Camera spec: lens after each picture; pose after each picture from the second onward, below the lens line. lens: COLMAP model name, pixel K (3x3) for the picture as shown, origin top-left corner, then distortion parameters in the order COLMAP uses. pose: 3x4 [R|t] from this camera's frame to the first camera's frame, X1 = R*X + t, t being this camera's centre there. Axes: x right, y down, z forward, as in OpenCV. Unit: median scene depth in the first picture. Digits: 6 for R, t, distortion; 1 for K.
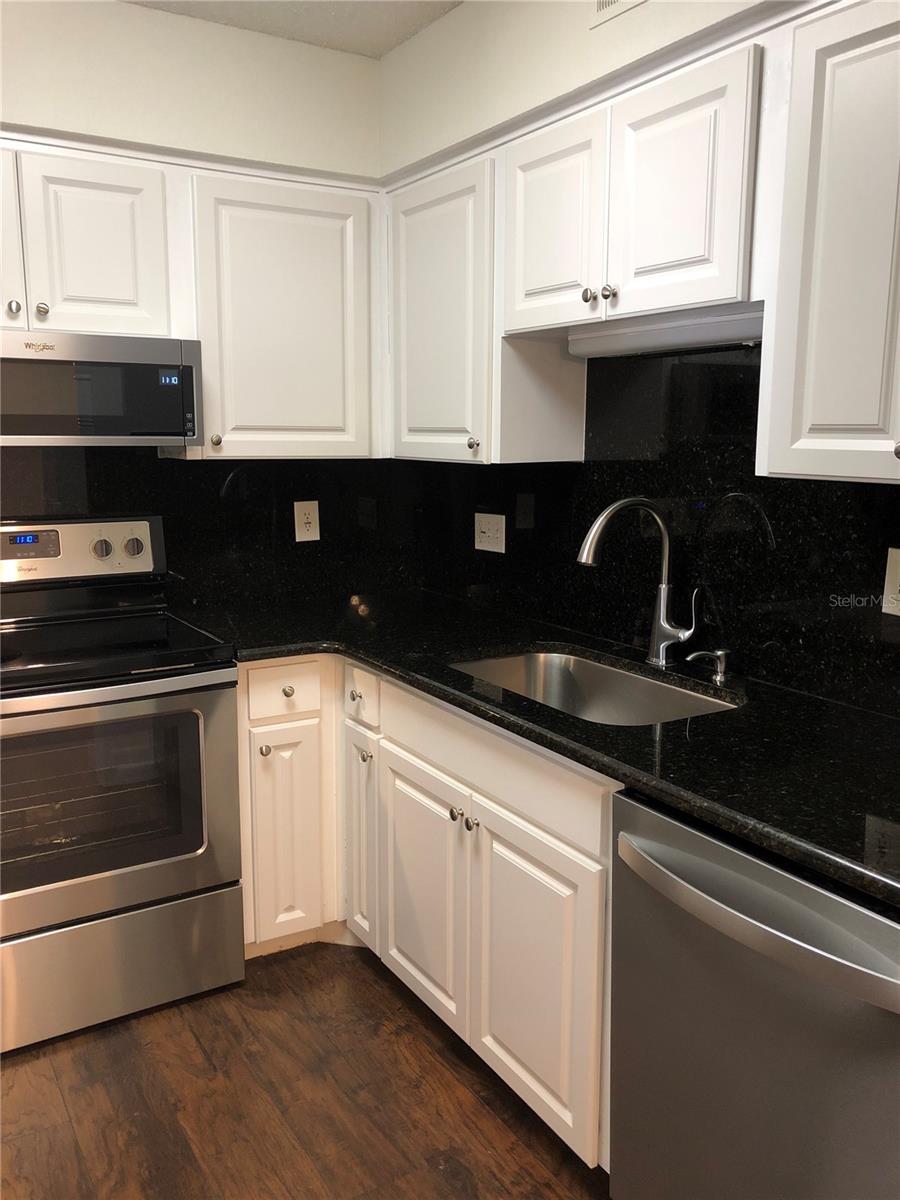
lens RADIAL K [[976.2, 0, 444.6], [0, 976.2, 600.1], [0, 0, 1]] dist [-0.006009, -0.018297]
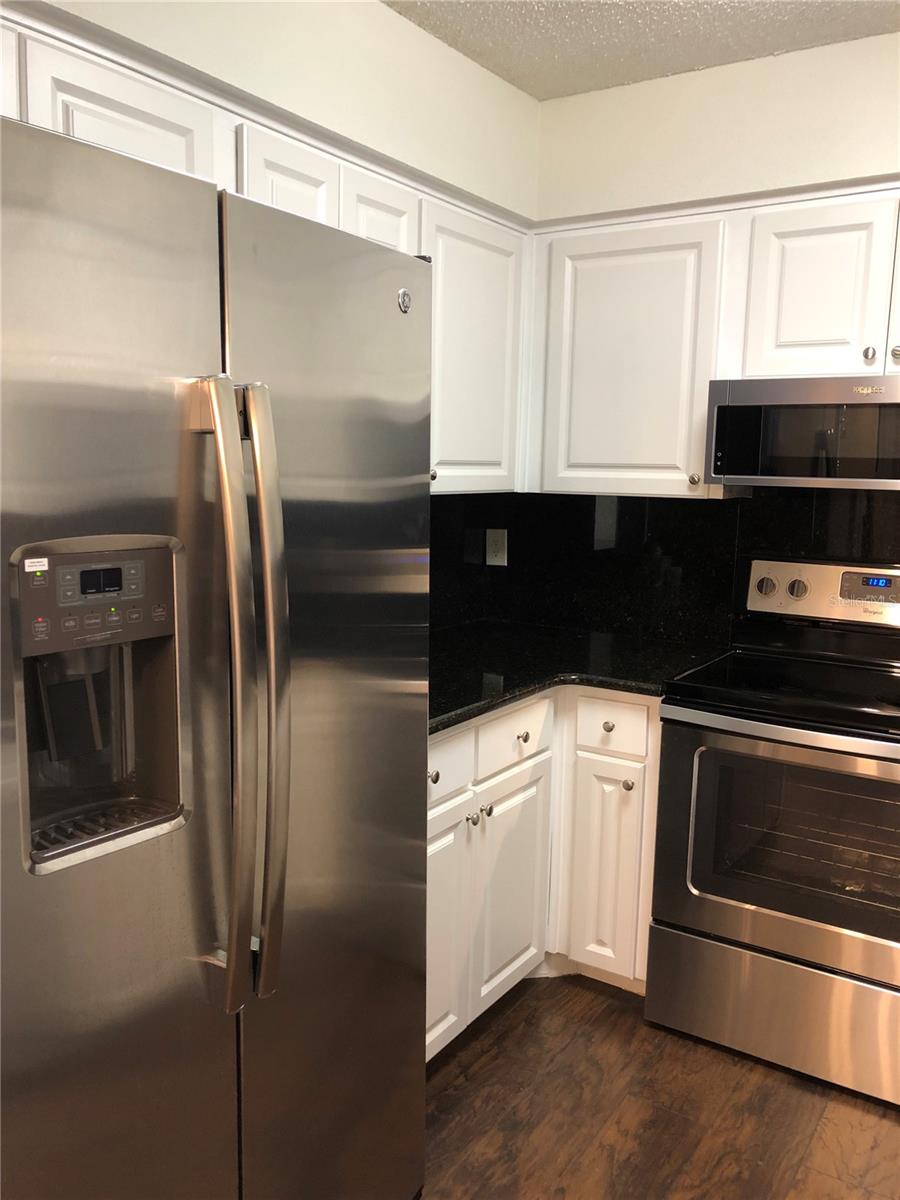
lens RADIAL K [[976.2, 0, 444.3], [0, 976.2, 601.0], [0, 0, 1]] dist [-0.006009, -0.018297]
pose [[0.424768, 0.124661, -0.896678, 0.622353], [-0.167277, 0.984226, 0.057592, -0.059283], [0.889714, 0.125531, 0.438920, 0.372039]]
